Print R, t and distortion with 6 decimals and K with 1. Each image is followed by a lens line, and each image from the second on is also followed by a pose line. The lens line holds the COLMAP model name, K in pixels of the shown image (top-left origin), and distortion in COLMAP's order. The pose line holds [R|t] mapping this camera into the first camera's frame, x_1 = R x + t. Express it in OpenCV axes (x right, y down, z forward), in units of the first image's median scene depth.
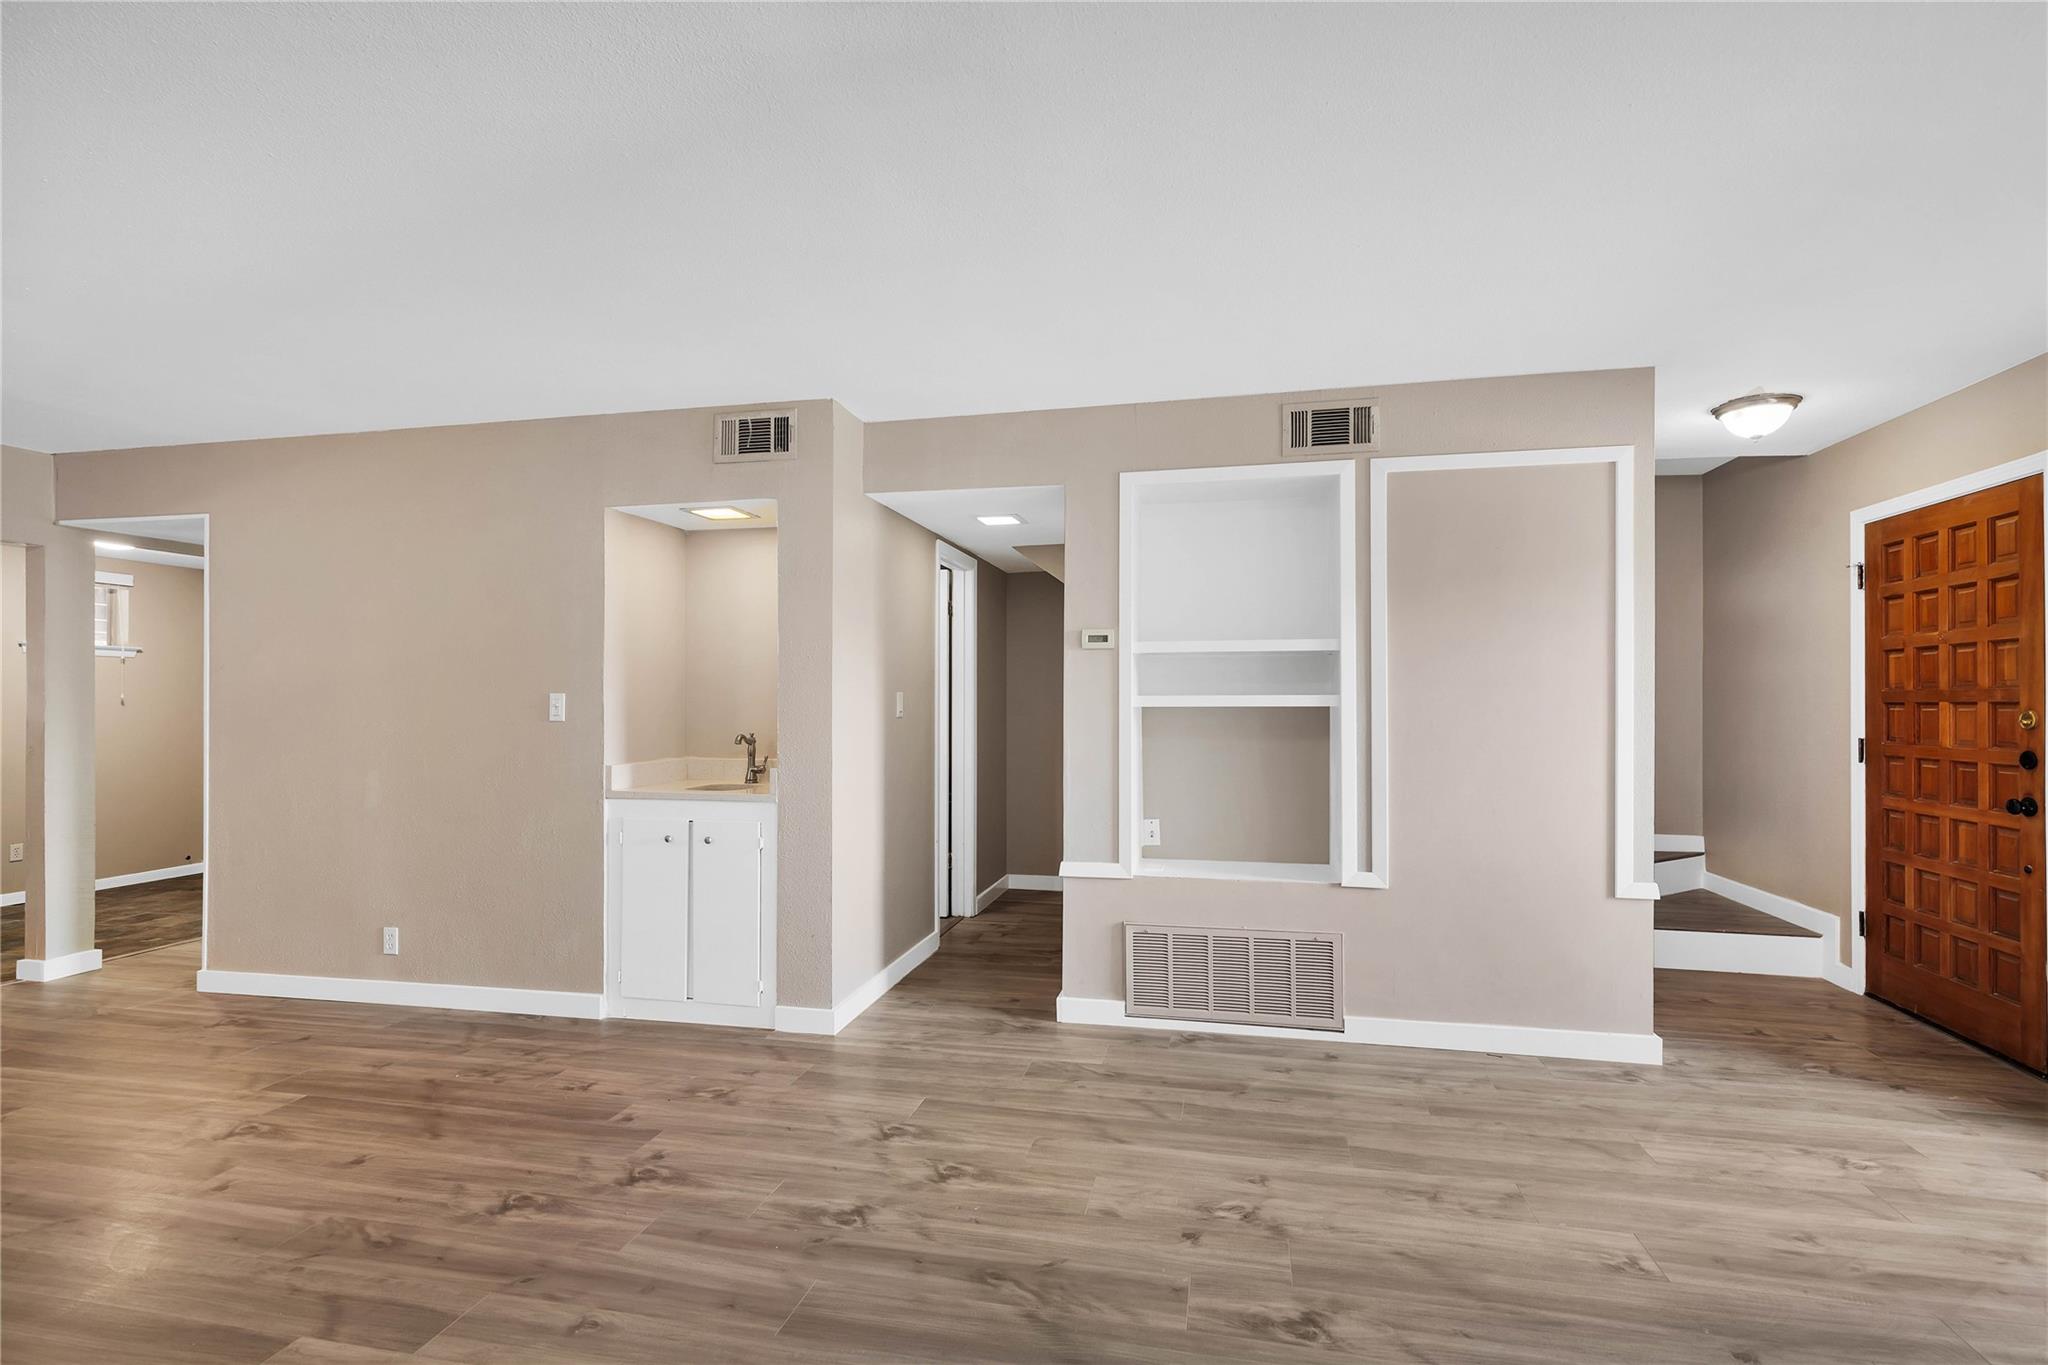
lens RADIAL K [[928.0, 0, 1041.4], [0, 928.0, 701.9], [0, 0, 1]] dist [0.007642, -0.001445]
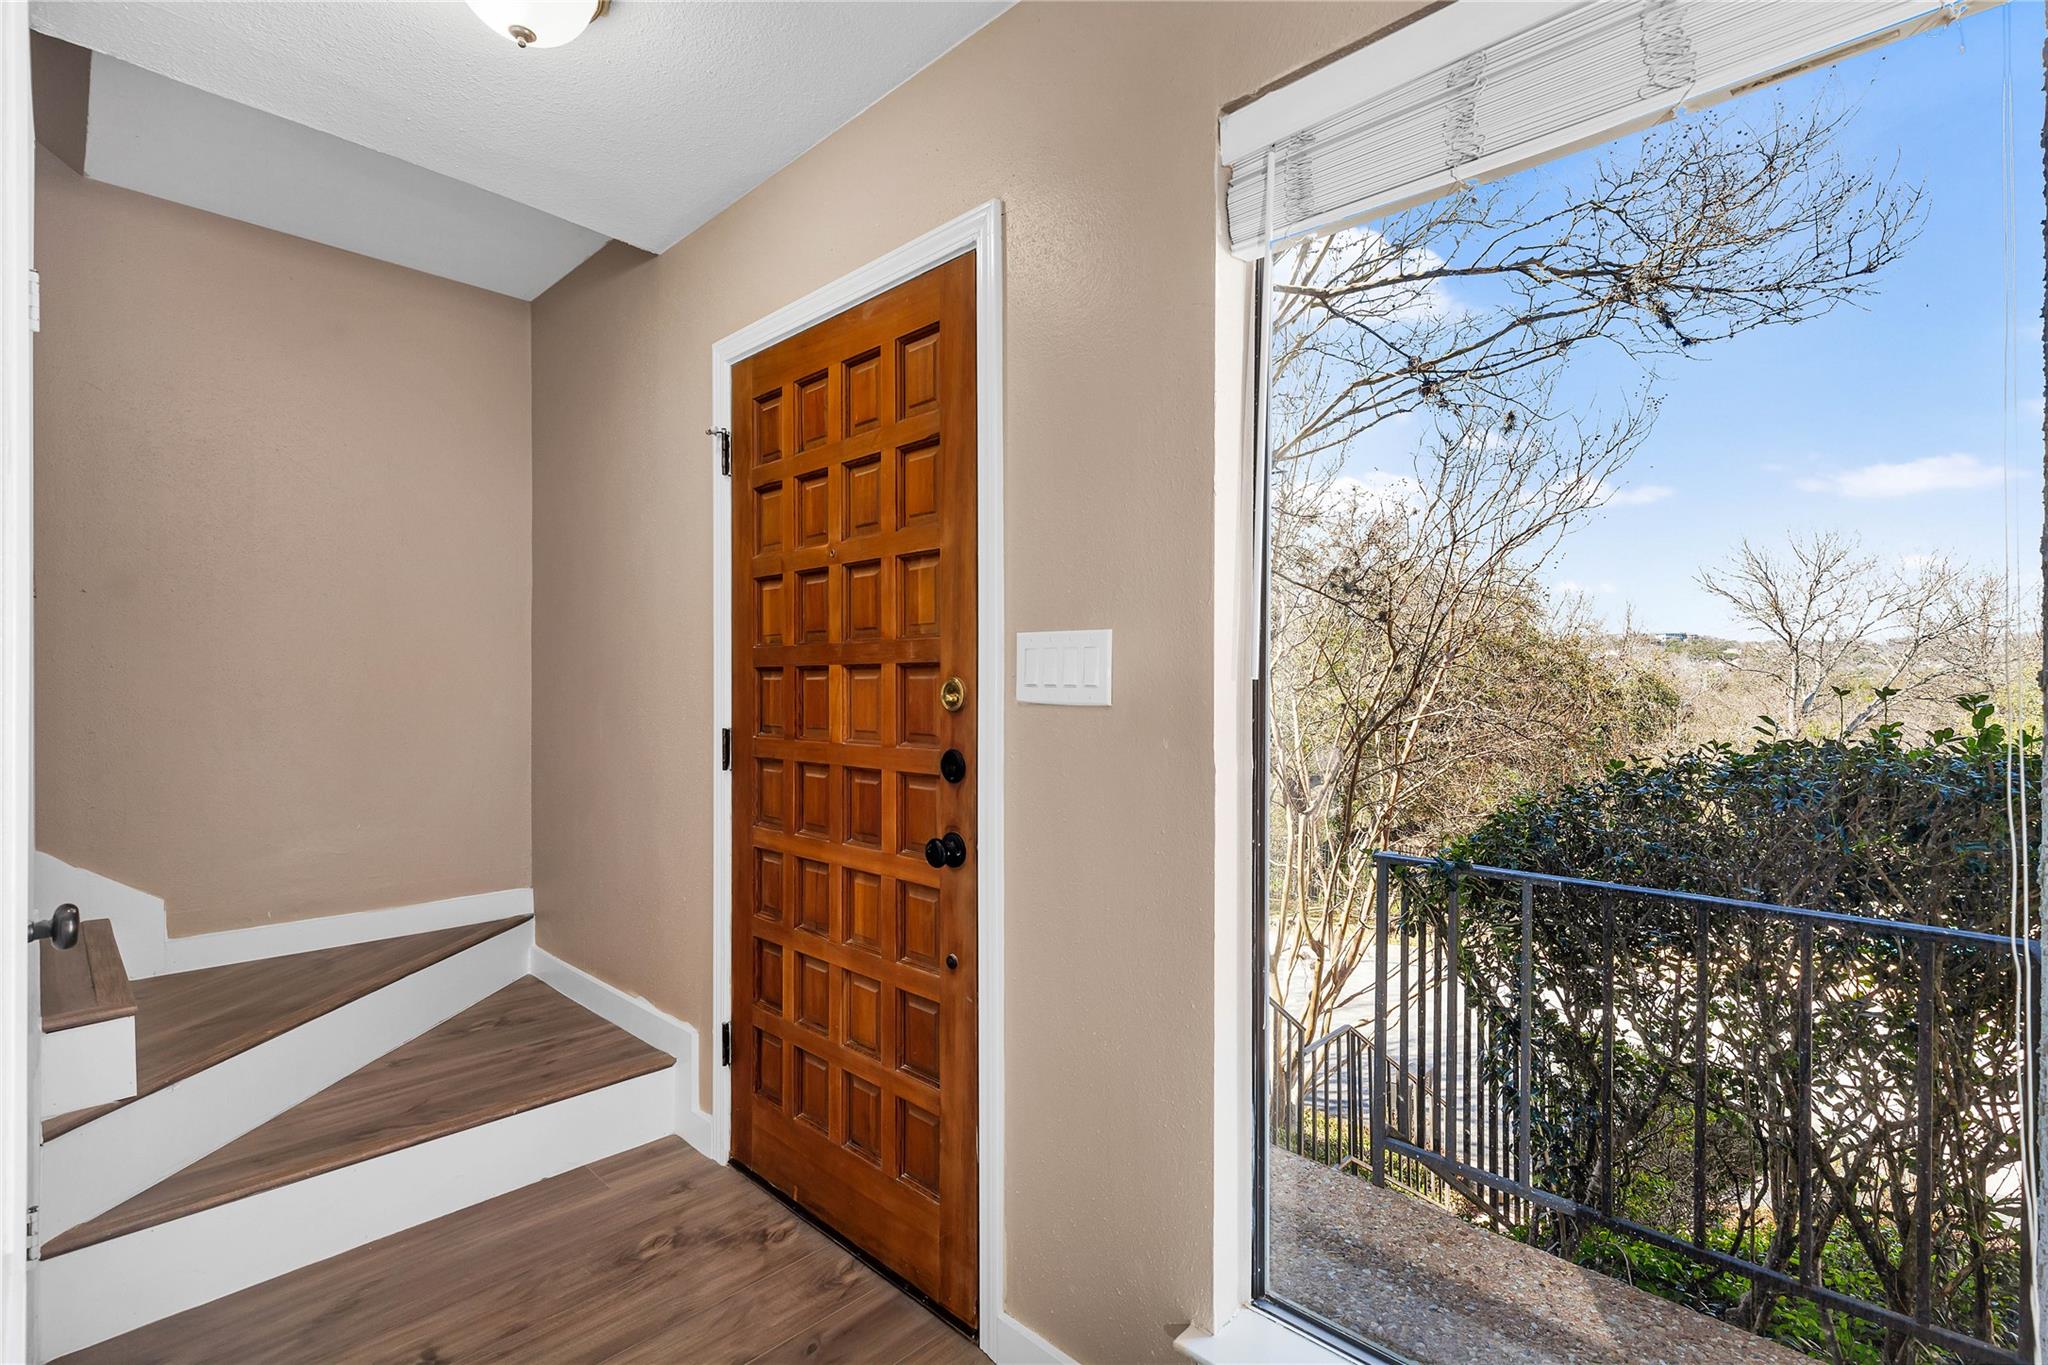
lens RADIAL K [[928.0, 0, 1030.1], [0, 928.0, 686.1], [0, 0, 1]] dist [0.007642, -0.001445]
pose [[0.523964, 0.000802, 0.851740, 0.552201], [-0.002355, 0.999997, 0.000508, 0.012995], [-0.851737, -0.002272, 0.523965, 0.608967]]
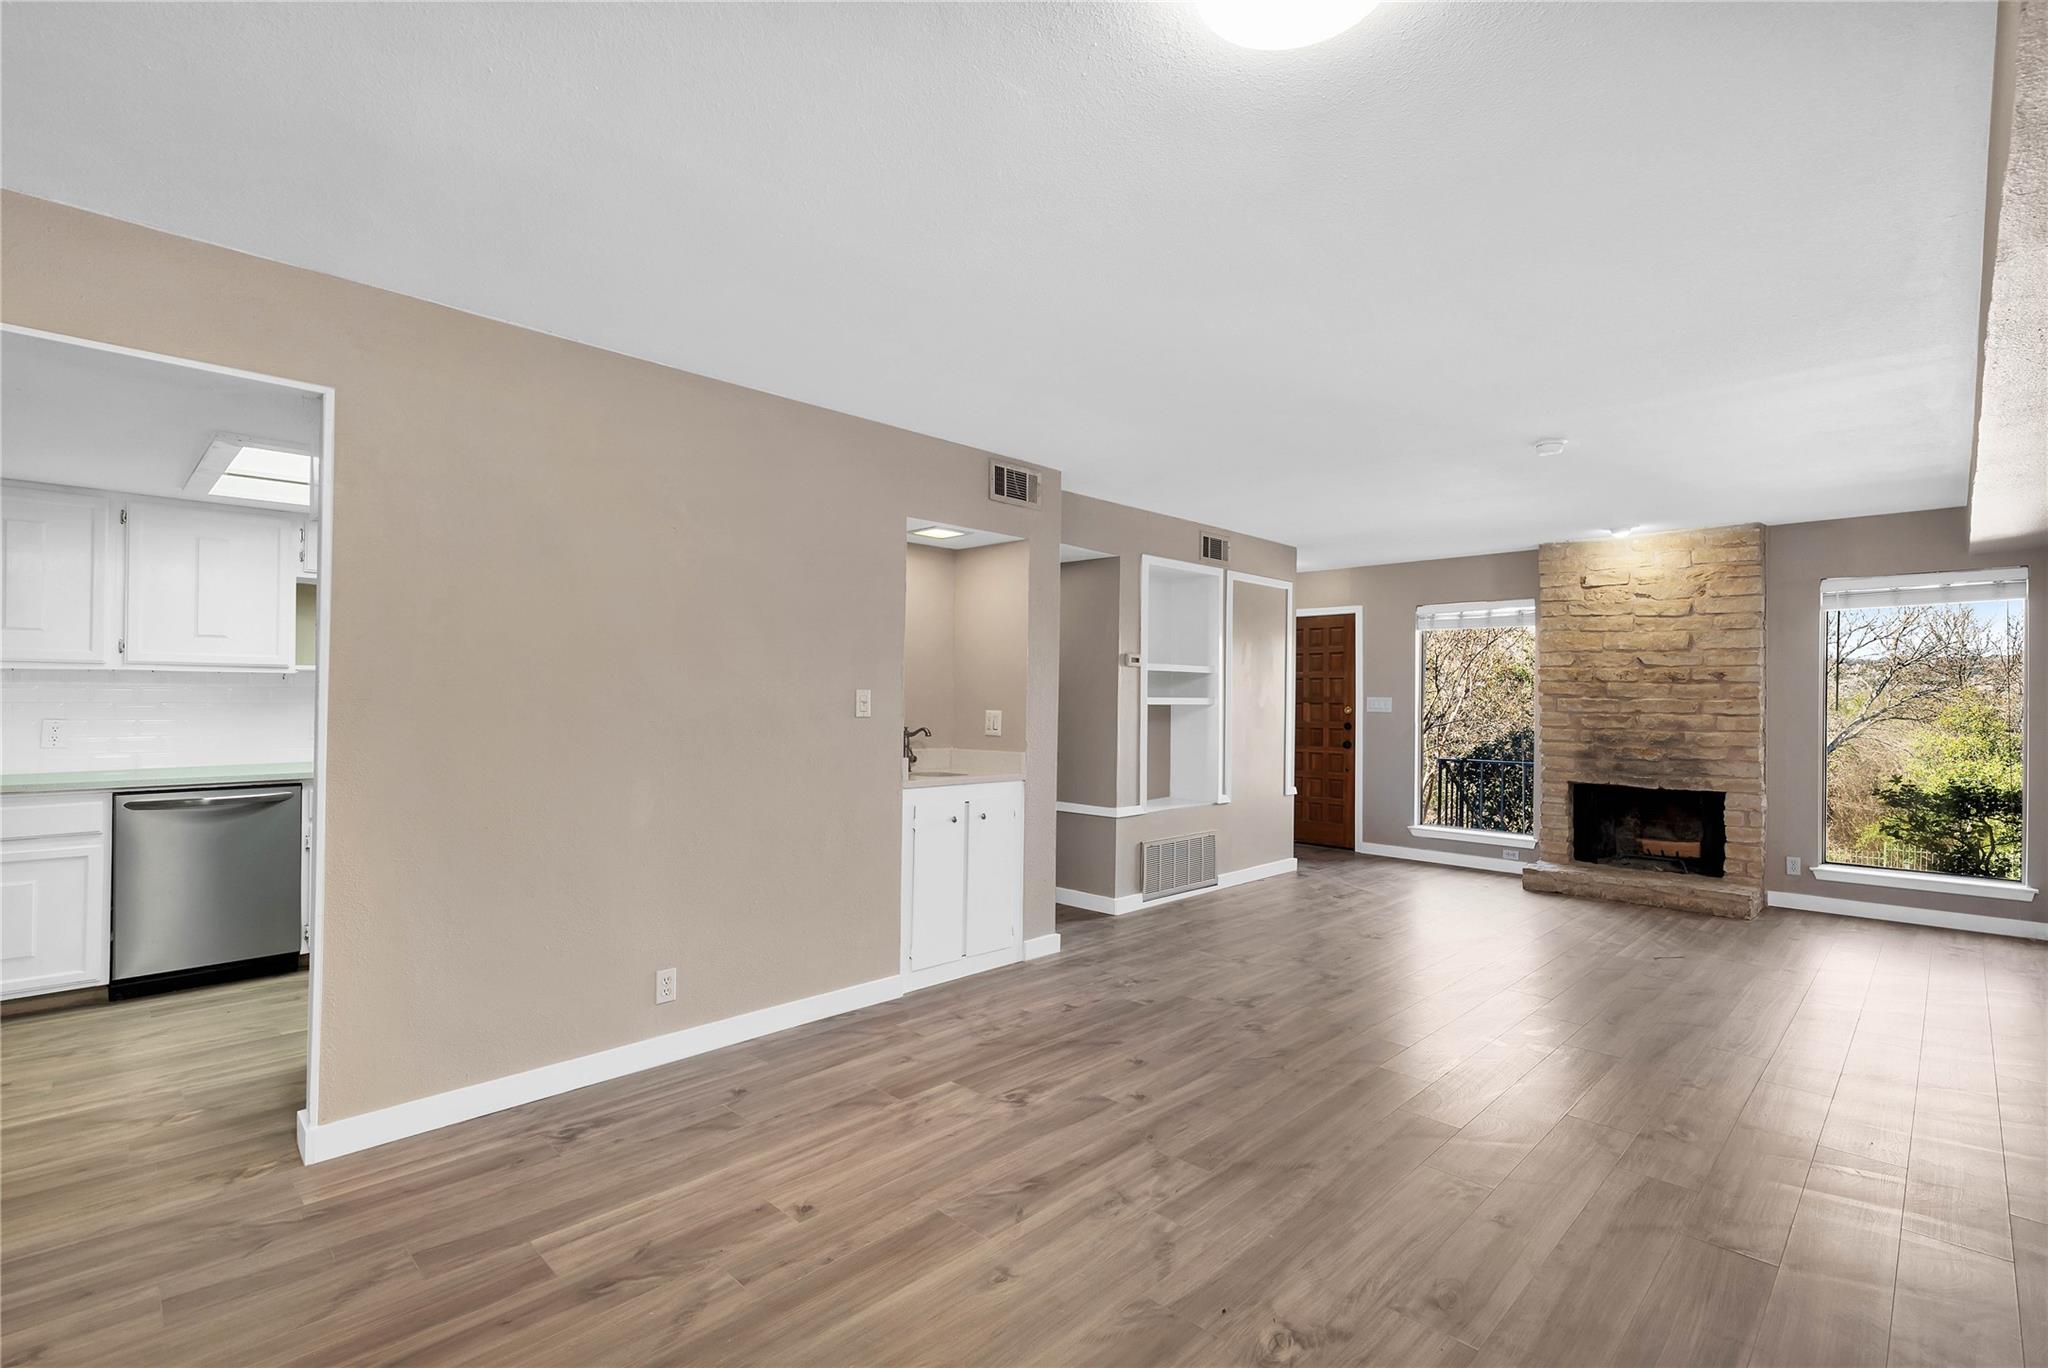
lens RADIAL K [[928.0, 0, 1024.7], [0, 928.0, 699.8], [0, 0, 1]] dist [0.007642, -0.001445]
pose [[0.546561, 0.005998, 0.837398, -1.391233], [-0.007616, 0.999969, -0.002192, 0.002918], [-0.837385, -0.005180, 0.546590, 0.326154]]
